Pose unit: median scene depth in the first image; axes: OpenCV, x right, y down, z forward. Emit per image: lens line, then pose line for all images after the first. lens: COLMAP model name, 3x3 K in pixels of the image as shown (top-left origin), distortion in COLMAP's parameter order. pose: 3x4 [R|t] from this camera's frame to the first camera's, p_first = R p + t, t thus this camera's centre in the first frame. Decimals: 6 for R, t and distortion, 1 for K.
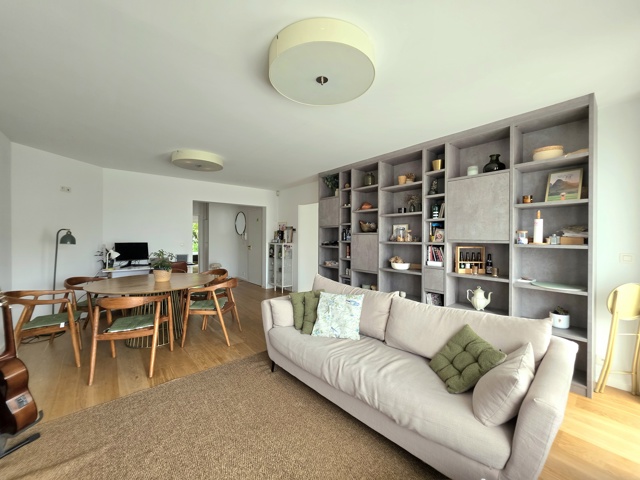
lens RADIAL K [[256.5, 0, 322.8], [0, 256.5, 239.4], [0, 0, 1]] dist [-0.004689, 0.000216]
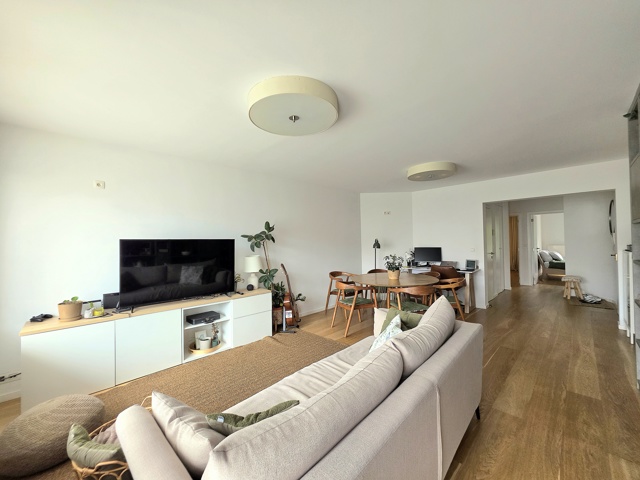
lens RADIAL K [[256.5, 0, 322.3], [0, 256.5, 239.9], [0, 0, 1]] dist [-0.004689, 0.000216]
pose [[0.093899, -0.007979, -0.995550, 0.588086], [0.007369, 0.999946, -0.007319, -0.023060], [0.995554, -0.006648, 0.093953, 0.500312]]
